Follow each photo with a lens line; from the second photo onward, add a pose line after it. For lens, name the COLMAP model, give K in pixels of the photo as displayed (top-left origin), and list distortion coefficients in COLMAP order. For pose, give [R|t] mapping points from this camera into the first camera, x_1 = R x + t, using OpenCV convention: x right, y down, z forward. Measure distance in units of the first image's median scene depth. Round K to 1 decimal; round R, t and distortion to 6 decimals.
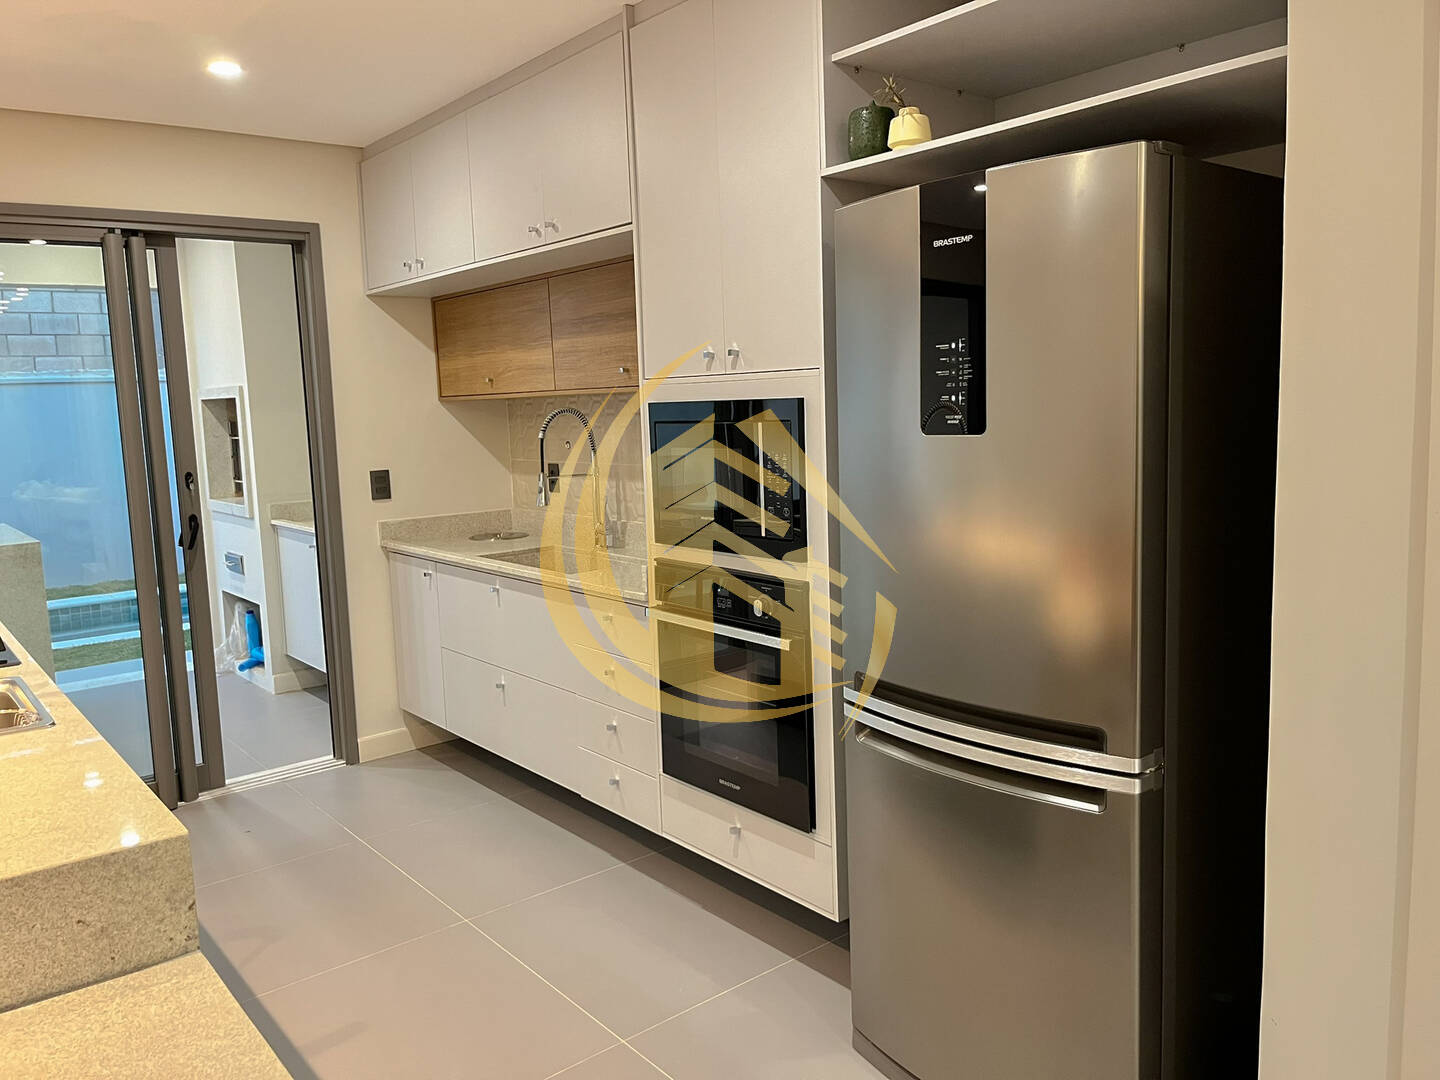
lens RADIAL K [[1095.9, 0, 720.0], [0, 1095.9, 540.0], [0, 0, 1]] dist [0.063957, -0.103007]
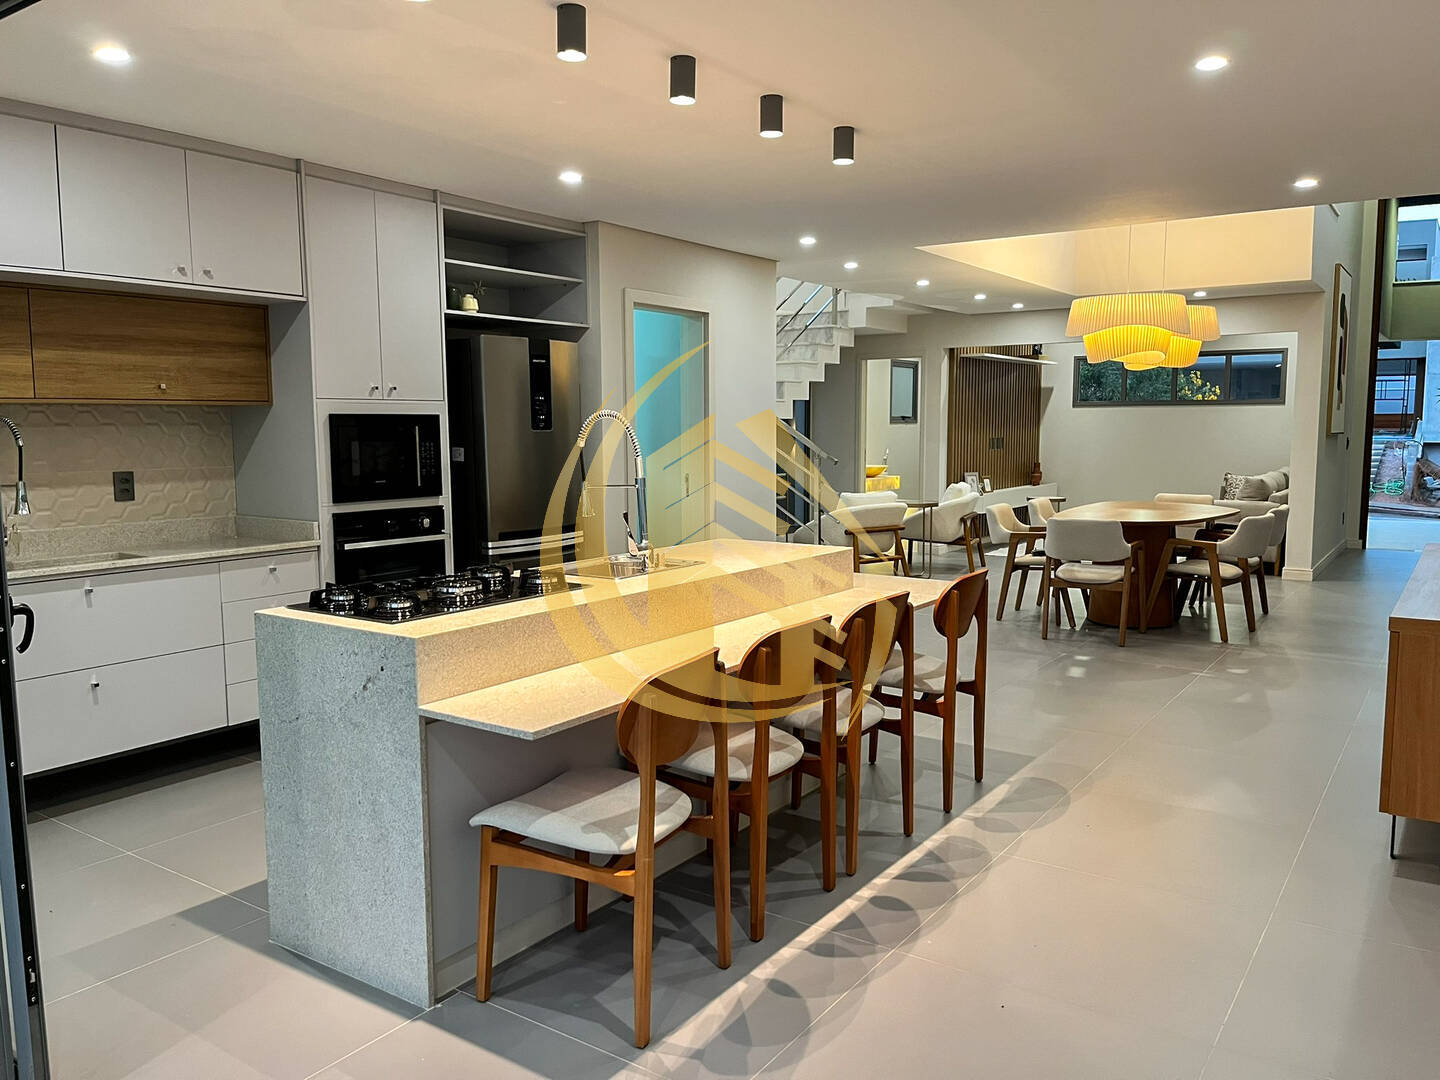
lens RADIAL K [[1095.9, 0, 720.0], [0, 1095.9, 540.0], [0, 0, 1]] dist [0.063957, -0.103007]
pose [[-0.279857, -0.067202, 0.957687, -1.404531], [0.135695, 0.984763, 0.108756, -0.034933], [-0.950404, 0.160389, -0.266474, 0.740463]]
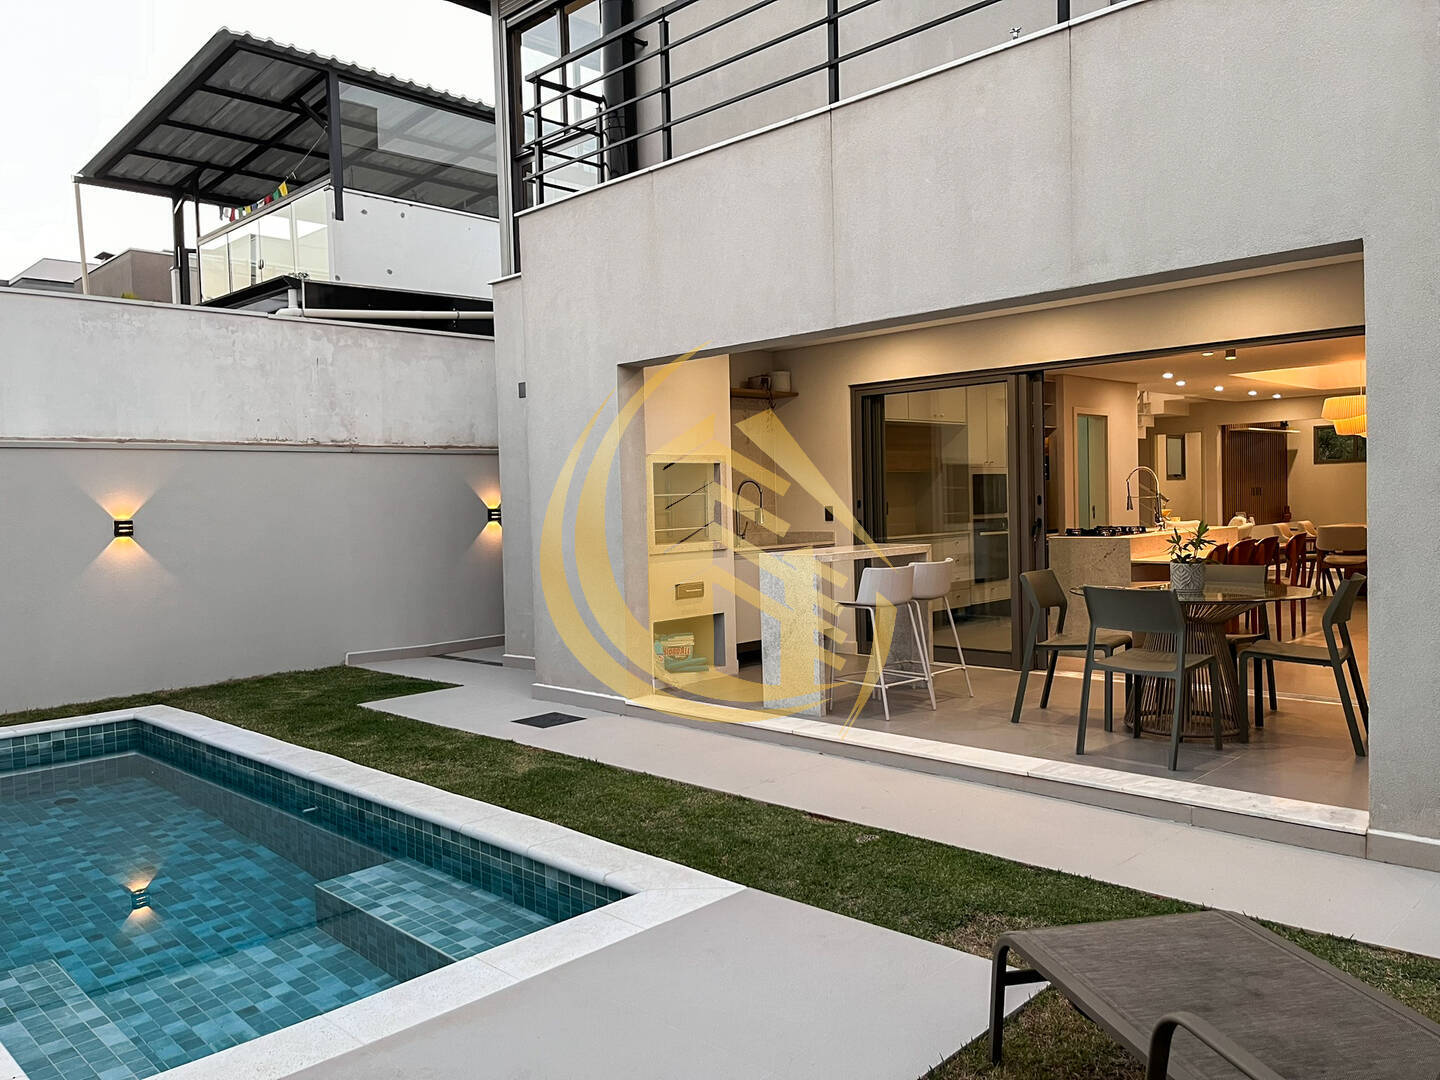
lens RADIAL K [[1073.4, 0, 706.7], [0, 1073.4, 531.3], [0, 0, 1]] dist [0.059516, -0.073517]
pose [[-0.102461, 0.006017, 0.994719, -2.738764], [0.157612, 0.987448, 0.010262, -0.092624], [-0.982171, 0.157831, -0.102123, 1.788229]]
